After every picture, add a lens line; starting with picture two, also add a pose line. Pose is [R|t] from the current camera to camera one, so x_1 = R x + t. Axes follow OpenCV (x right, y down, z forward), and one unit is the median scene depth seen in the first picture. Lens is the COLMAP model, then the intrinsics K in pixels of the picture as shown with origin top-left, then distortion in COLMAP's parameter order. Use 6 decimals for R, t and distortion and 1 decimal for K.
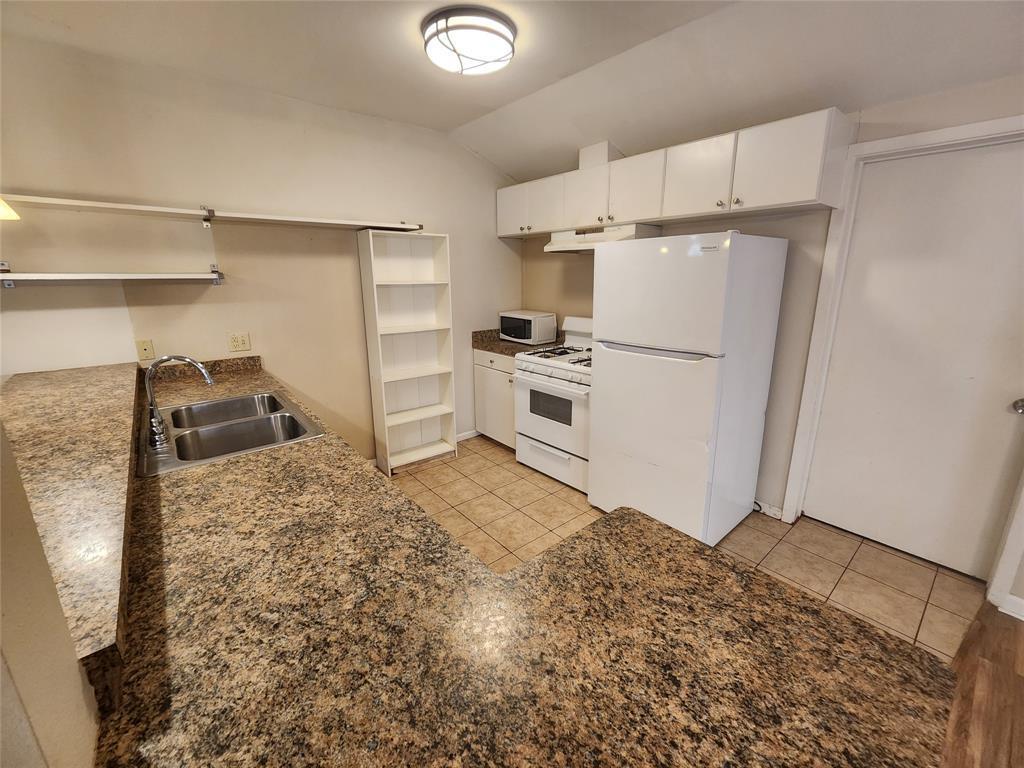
lens RADIAL K [[421.3, 0, 516.0], [0, 421.3, 378.8], [0, 0, 1]] dist [-0.000843, 0.000590]
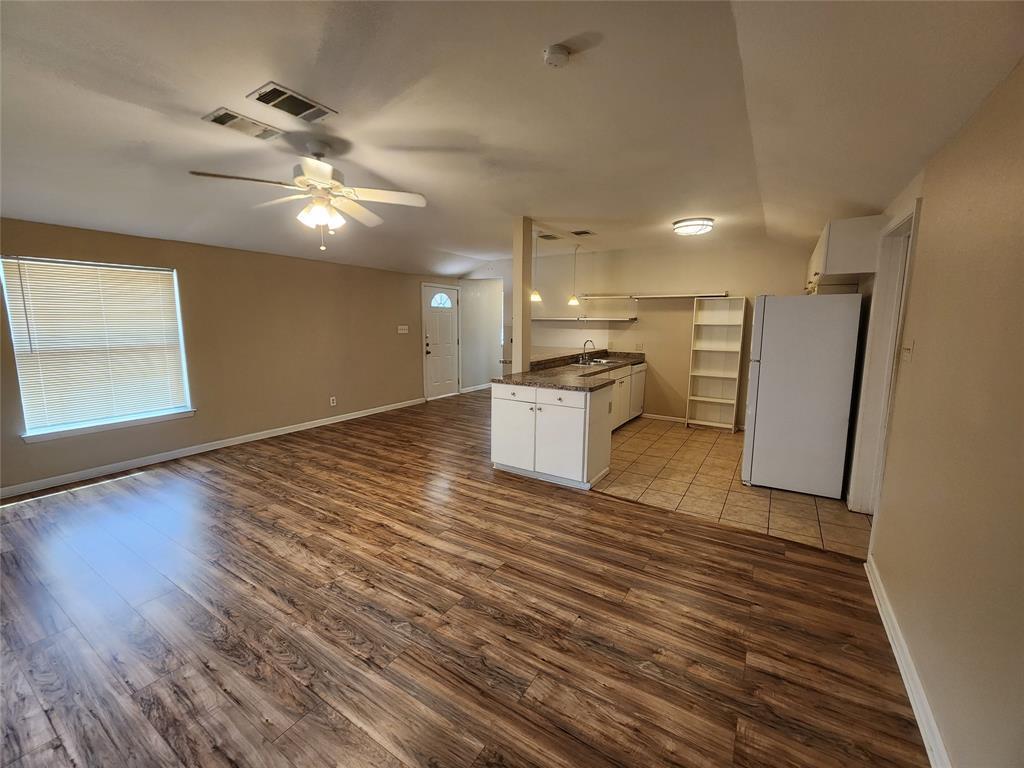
lens RADIAL K [[421.3, 0, 511.3], [0, 421.3, 381.0], [0, 0, 1]] dist [-0.000843, 0.000590]
pose [[0.296278, 0.138132, -0.945060, 1.755773], [-0.243120, 0.967800, 0.065237, 0.152114], [0.923641, 0.210435, 0.320320, -0.500184]]
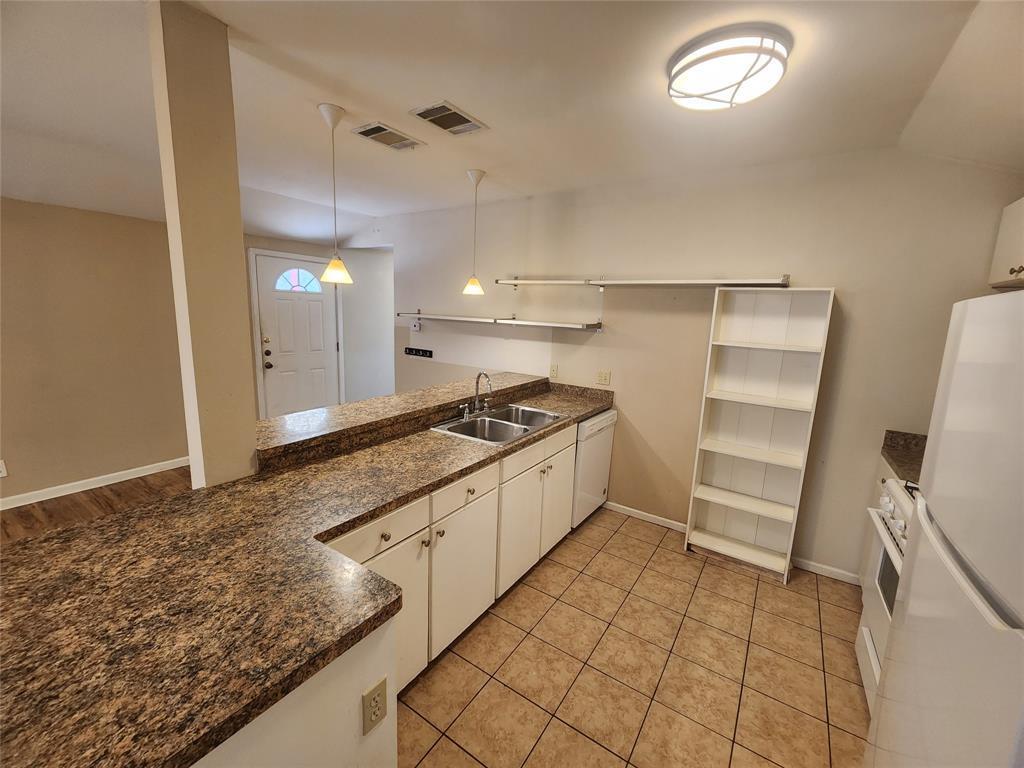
lens RADIAL K [[421.3, 0, 515.2], [0, 421.3, 381.3], [0, 0, 1]] dist [-0.000843, 0.000590]
pose [[0.279367, 0.174922, -0.944117, 0.581212], [-0.274688, 0.956731, 0.095978, -0.153009], [0.920054, 0.232525, 0.315329, 0.429673]]
